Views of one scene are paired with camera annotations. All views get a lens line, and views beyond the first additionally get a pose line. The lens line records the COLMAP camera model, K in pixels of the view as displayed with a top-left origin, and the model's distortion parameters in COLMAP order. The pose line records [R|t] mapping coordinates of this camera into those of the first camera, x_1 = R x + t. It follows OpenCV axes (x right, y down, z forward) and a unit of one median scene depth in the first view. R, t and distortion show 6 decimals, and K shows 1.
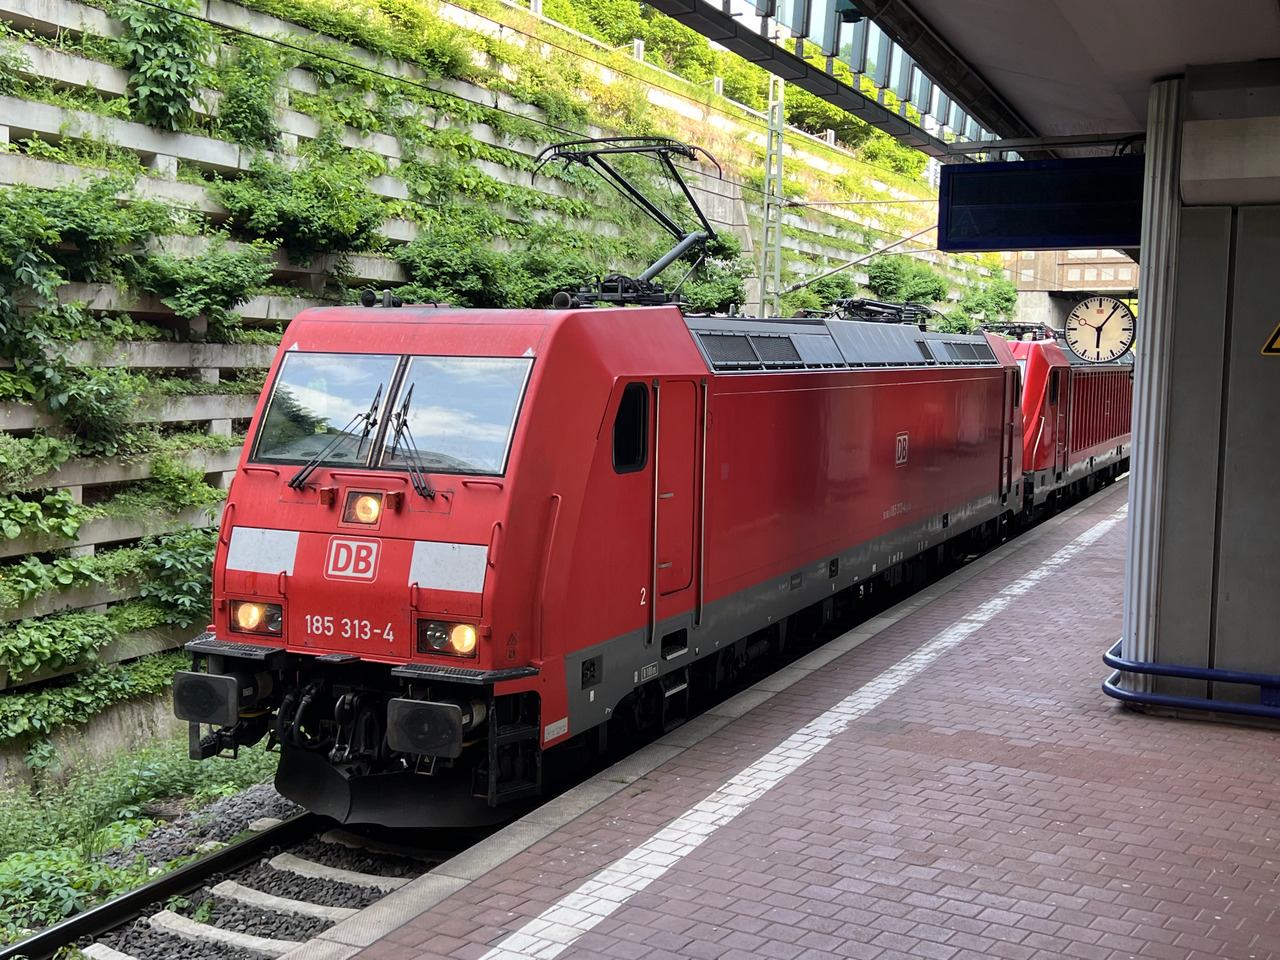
lens RADIAL K [[1453.4, 0, 637.5], [0, 1453.4, 481.4], [0, 0, 1]] dist [0.069206, 0.000000]
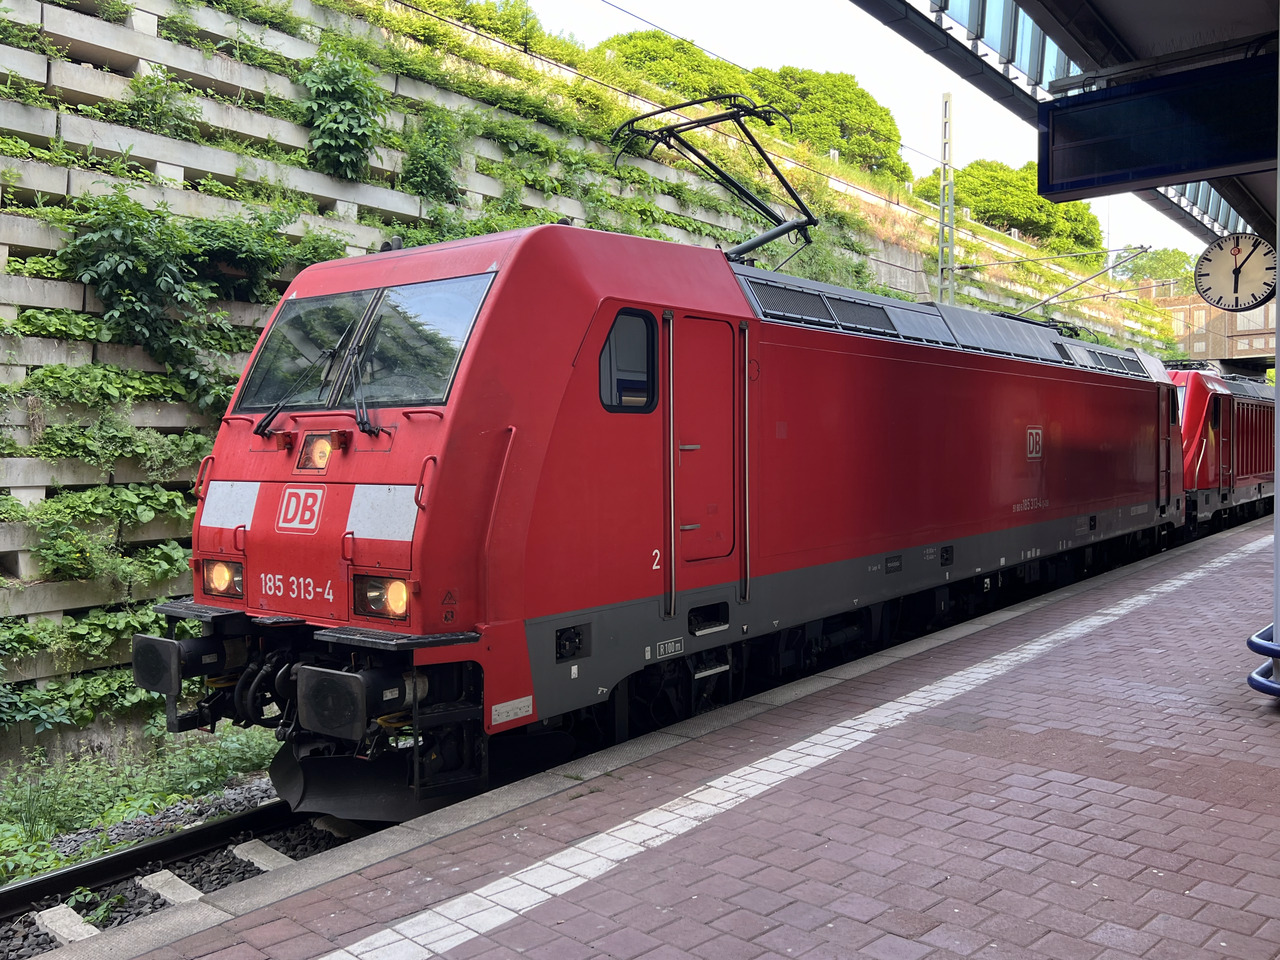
lens RADIAL K [[1084.1, 0, 640.4], [0, 1084.1, 474.7], [0, 0, 1]] dist [0.037179, -0.030175]
pose [[0.975360, -0.019074, -0.219792, 0.116833], [0.006481, 0.998303, -0.057876, 0.056102], [0.220523, 0.055025, 0.973828, 0.313289]]
